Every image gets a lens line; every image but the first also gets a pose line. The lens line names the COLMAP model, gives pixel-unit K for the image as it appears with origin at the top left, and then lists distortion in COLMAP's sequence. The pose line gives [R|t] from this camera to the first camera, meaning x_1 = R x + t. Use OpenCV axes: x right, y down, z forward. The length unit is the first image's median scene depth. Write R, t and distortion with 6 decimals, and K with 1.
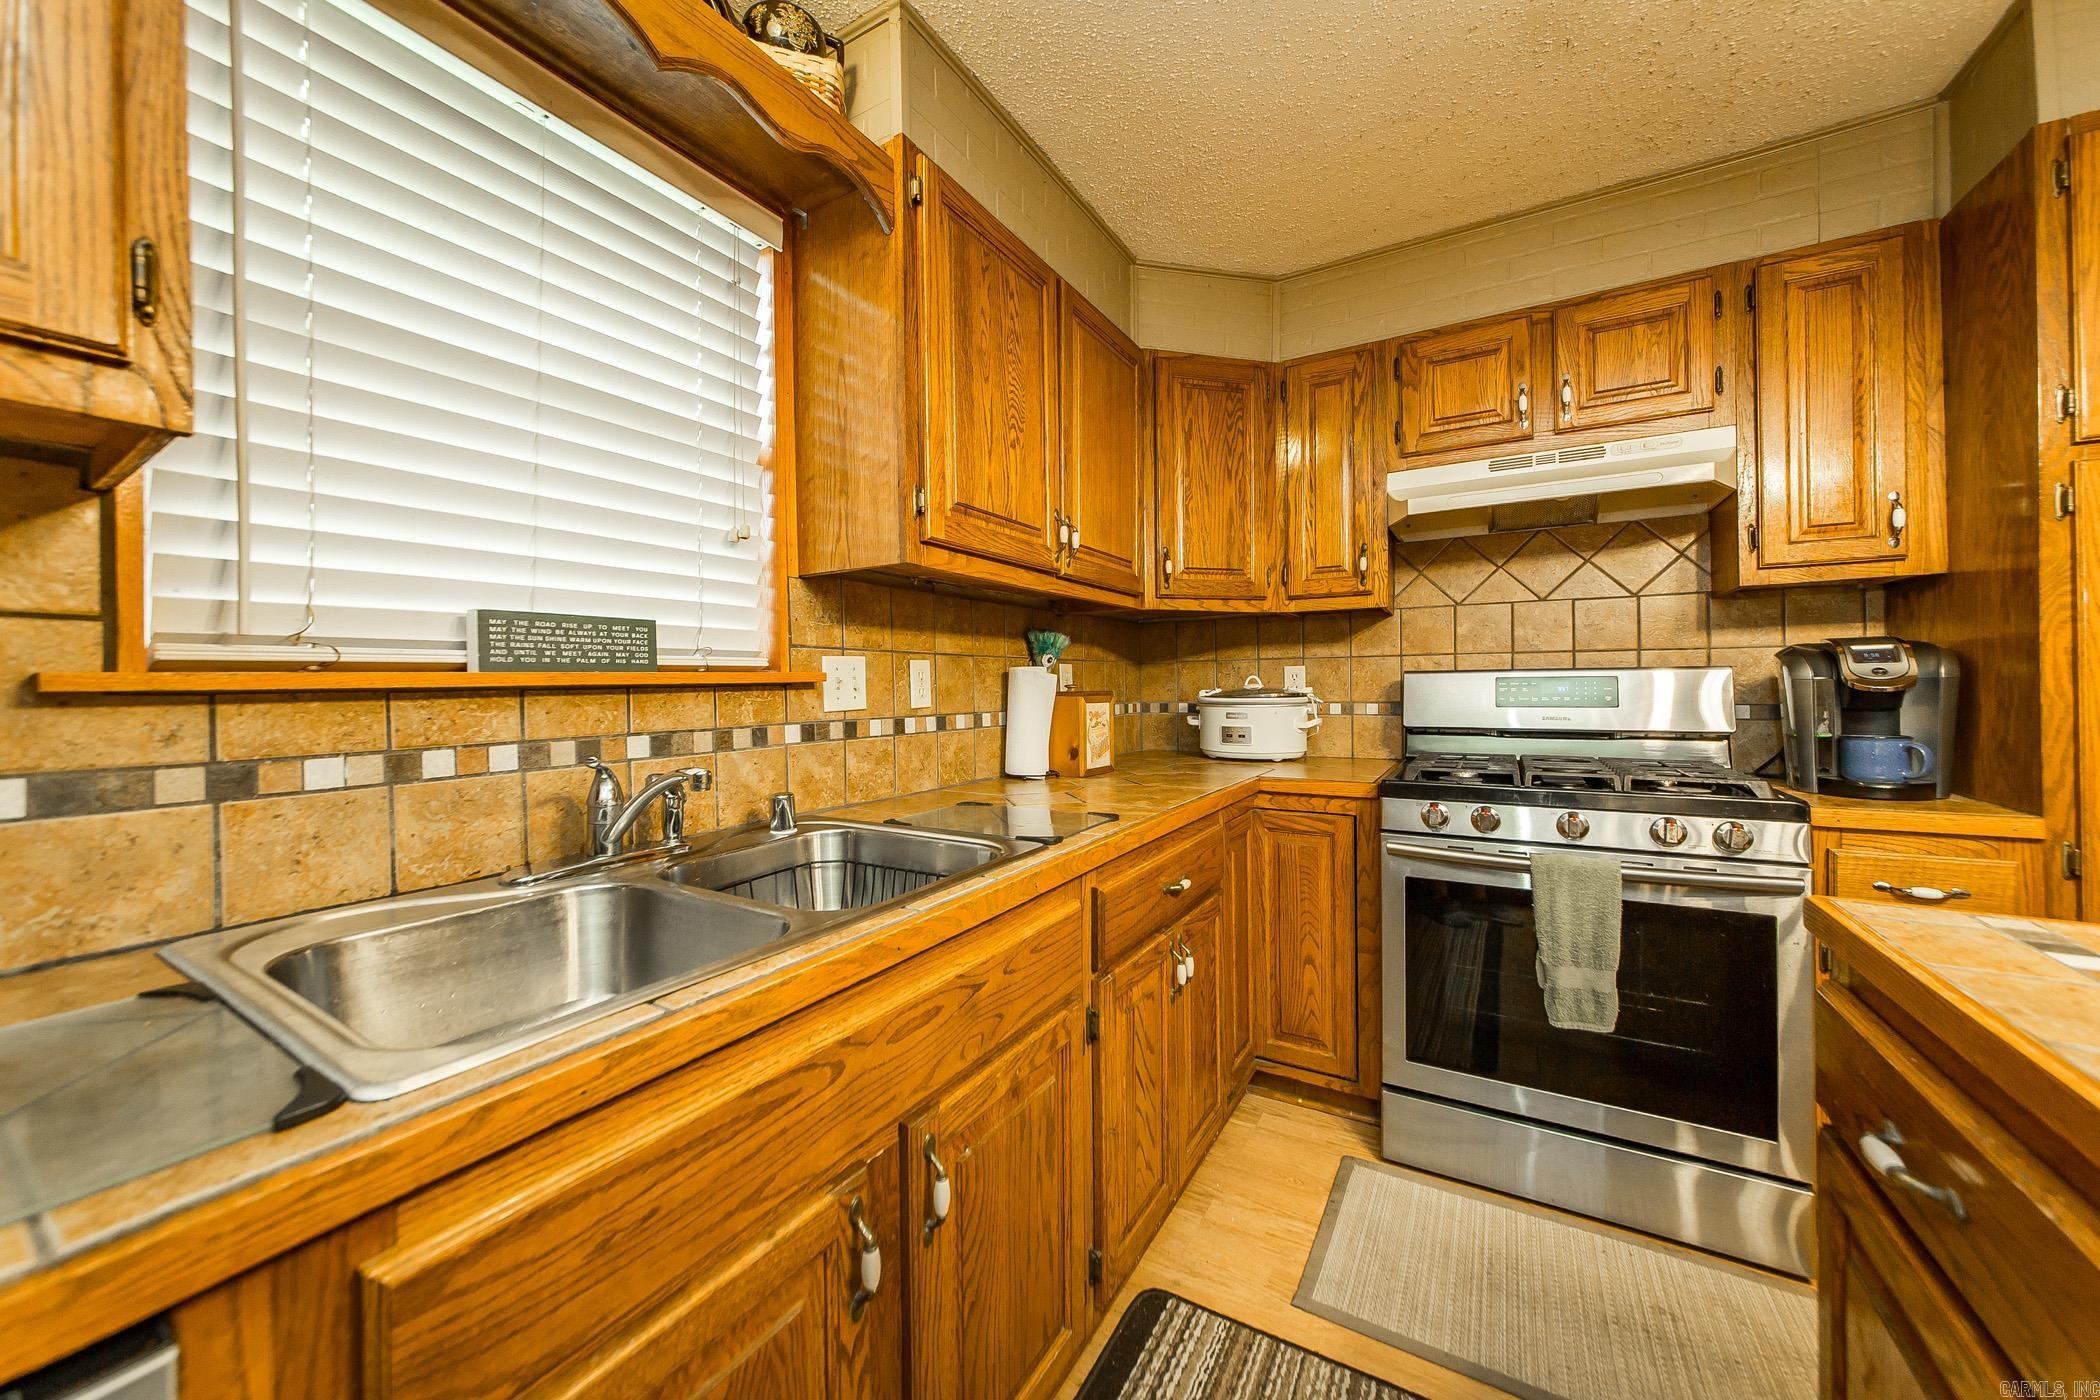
lens RADIAL K [[745.2, 0, 1049.3], [0, 745.2, 692.1], [0, 0, 1]] dist [-0.014959, 0.000069]
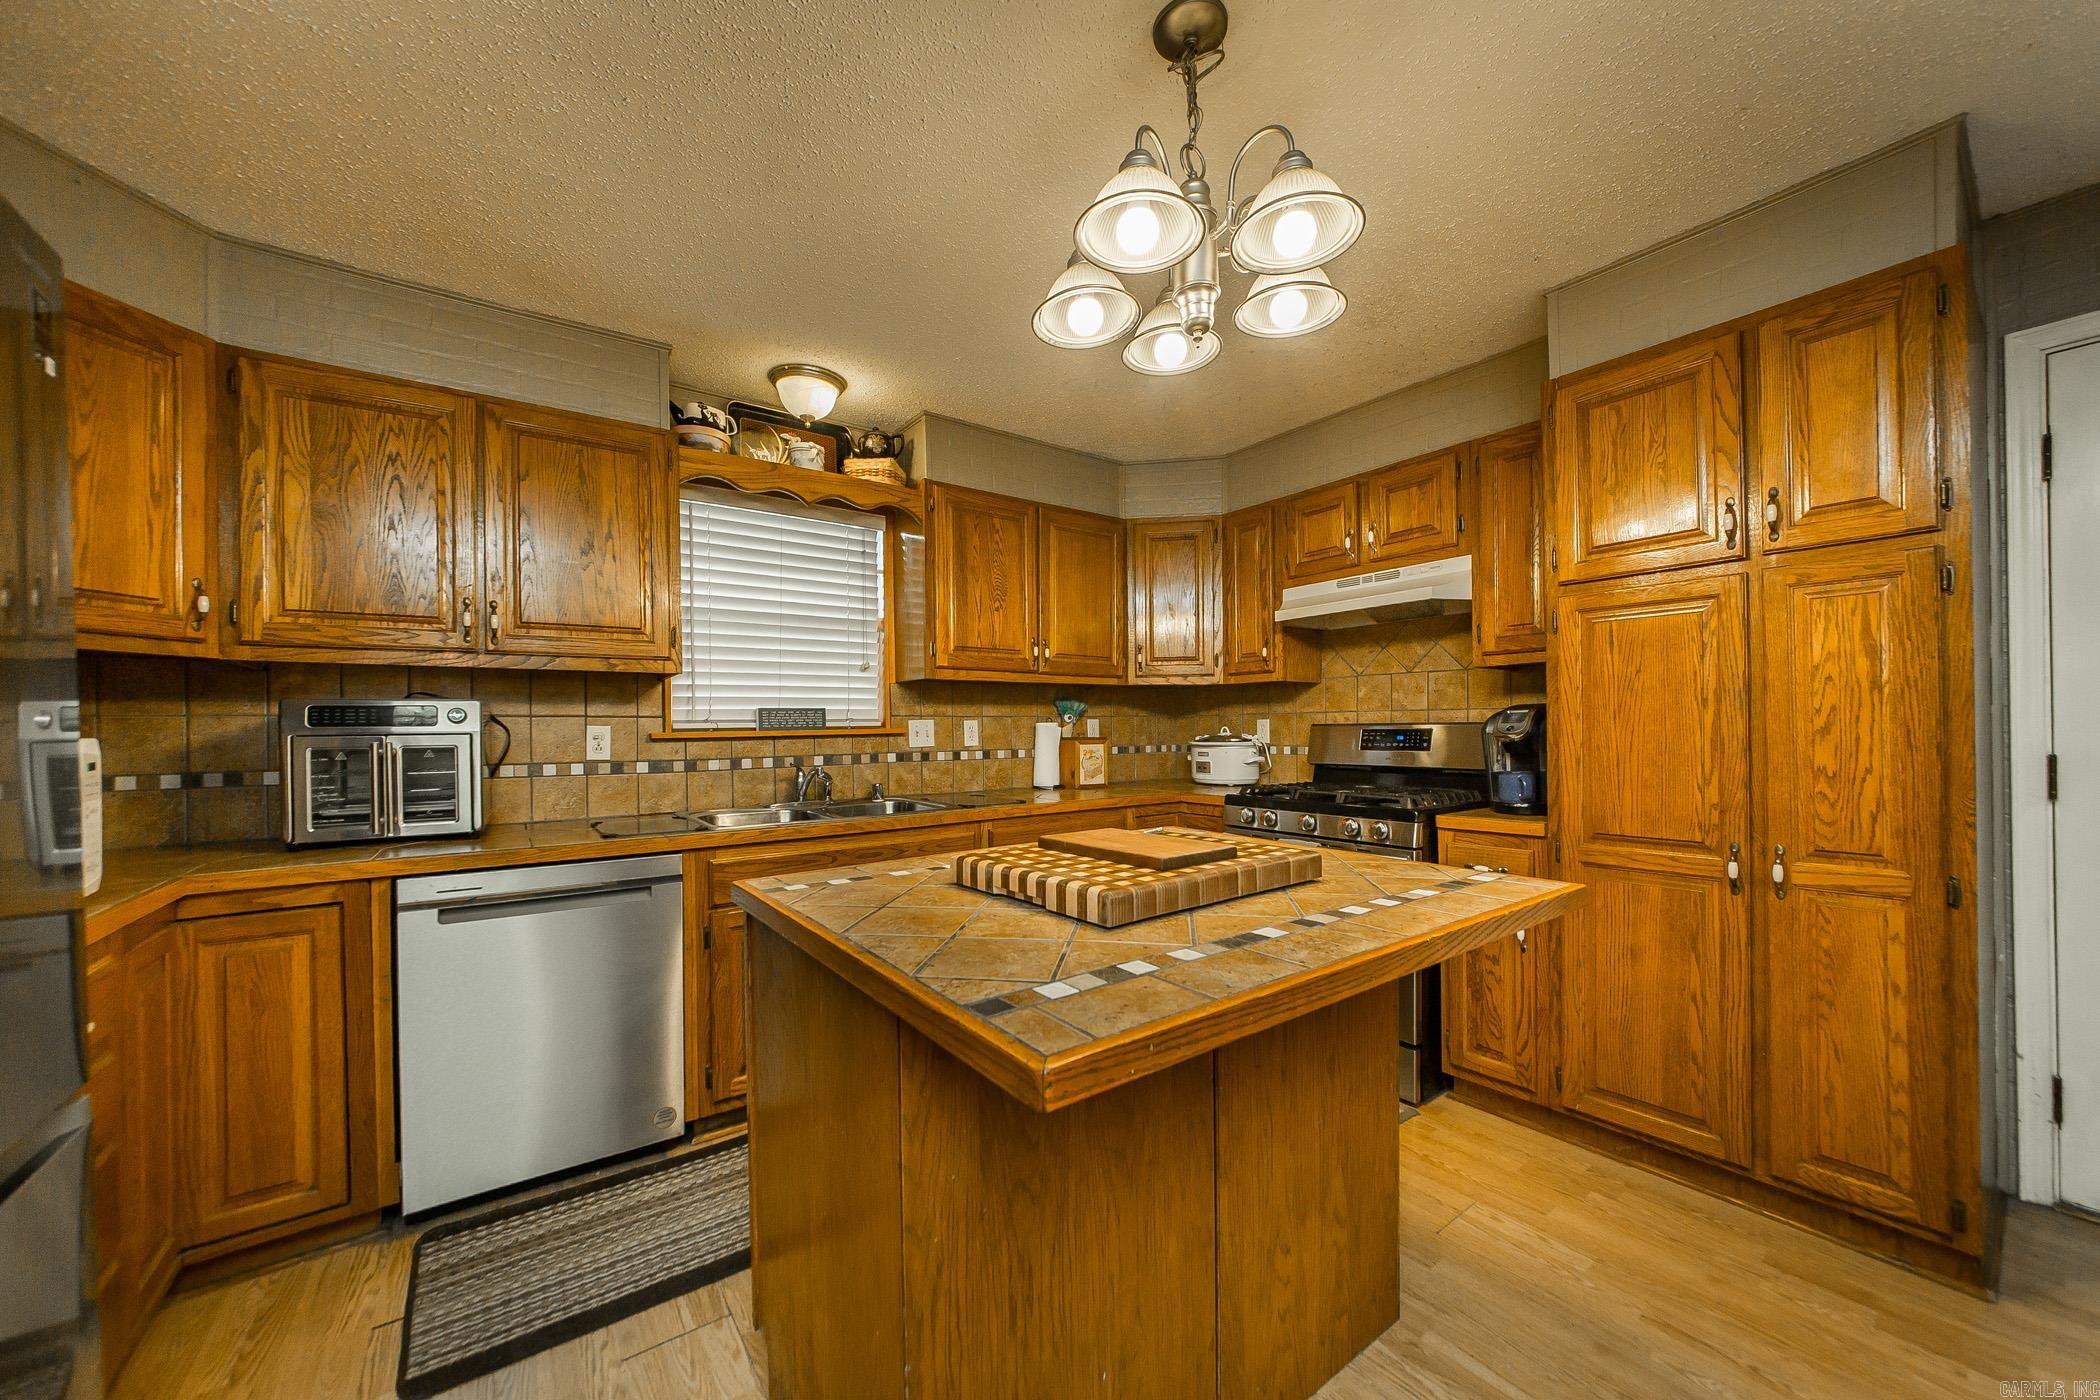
lens RADIAL K [[763.2, 0, 1055.3], [0, 763.2, 731.5], [0, 0, 1]] dist [-0.000371, -0.000010]
pose [[0.923599, 0.003047, -0.383348, 0.839514], [-0.003296, 0.999995, 0.000007, -0.017785], [0.383346, 0.001257, 0.923604, -0.756193]]
